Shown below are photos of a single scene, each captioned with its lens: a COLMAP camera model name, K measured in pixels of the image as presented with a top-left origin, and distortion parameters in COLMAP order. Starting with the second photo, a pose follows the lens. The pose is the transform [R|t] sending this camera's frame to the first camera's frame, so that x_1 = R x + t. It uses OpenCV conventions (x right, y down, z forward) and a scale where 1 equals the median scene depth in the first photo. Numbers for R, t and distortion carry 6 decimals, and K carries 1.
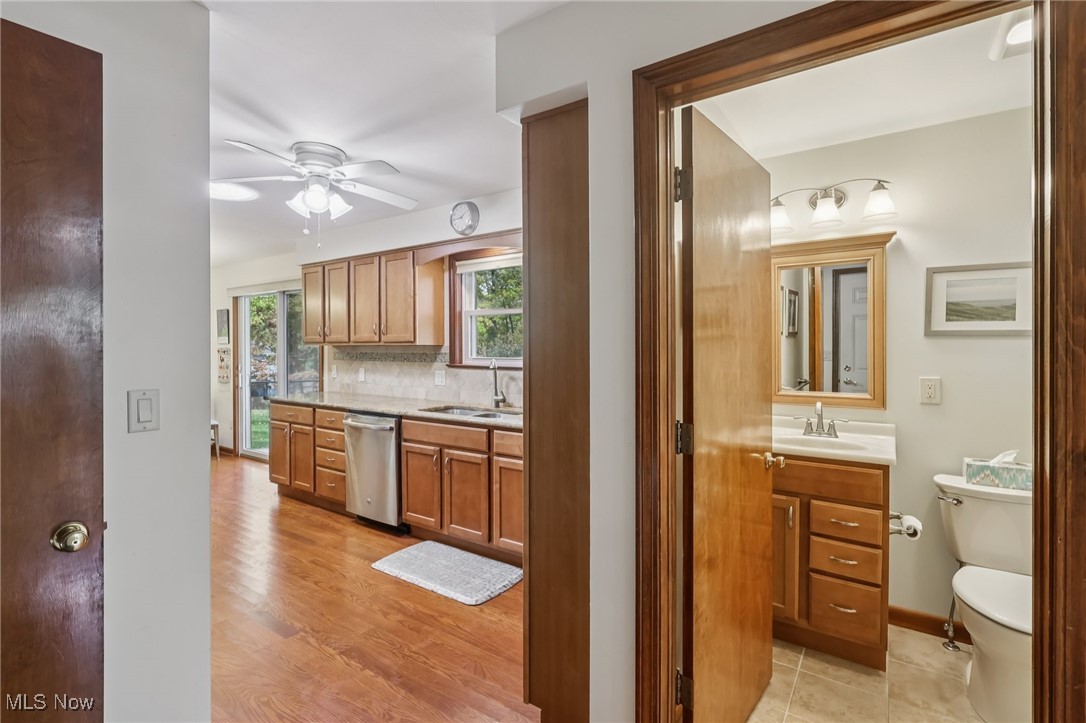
lens RADIAL K [[506.7, 0, 543.0], [0, 506.7, 355.0], [0, 0, 1]] dist [0.001862, 0.001057]
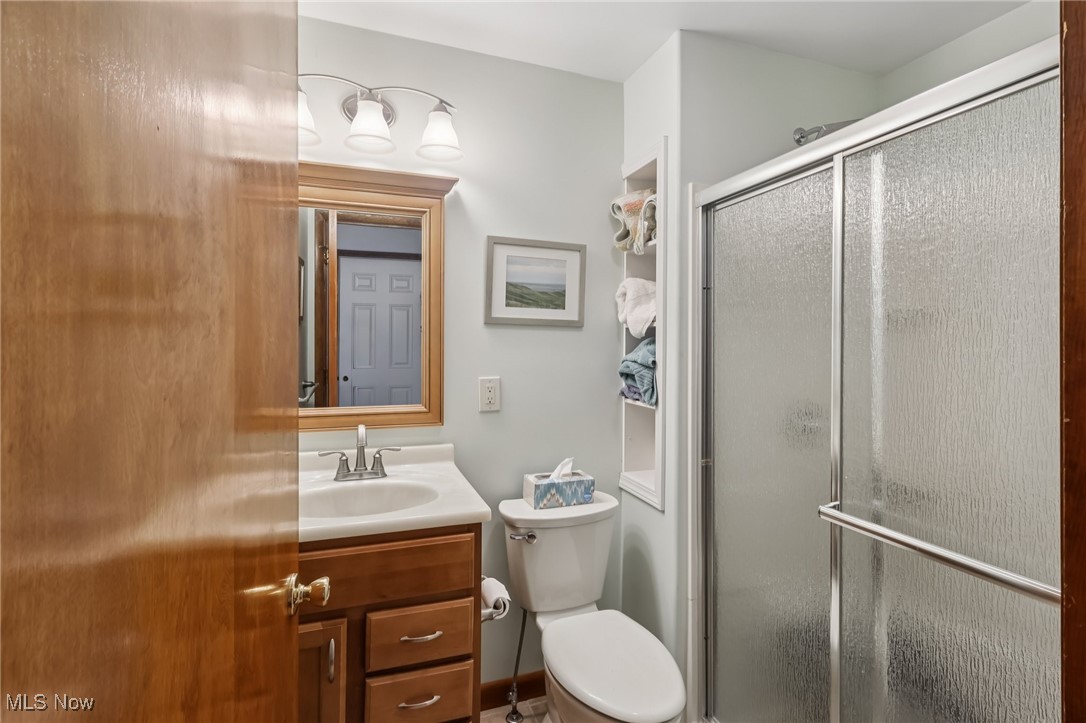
lens RADIAL K [[506.7, 0, 537.0], [0, 506.7, 345.8], [0, 0, 1]] dist [0.001862, 0.001057]
pose [[0.587956, 0.002034, 0.808890, 0.177555], [0.003962, 0.999978, -0.005395, -0.000162], [-0.808883, 0.006377, 0.587935, 0.487339]]
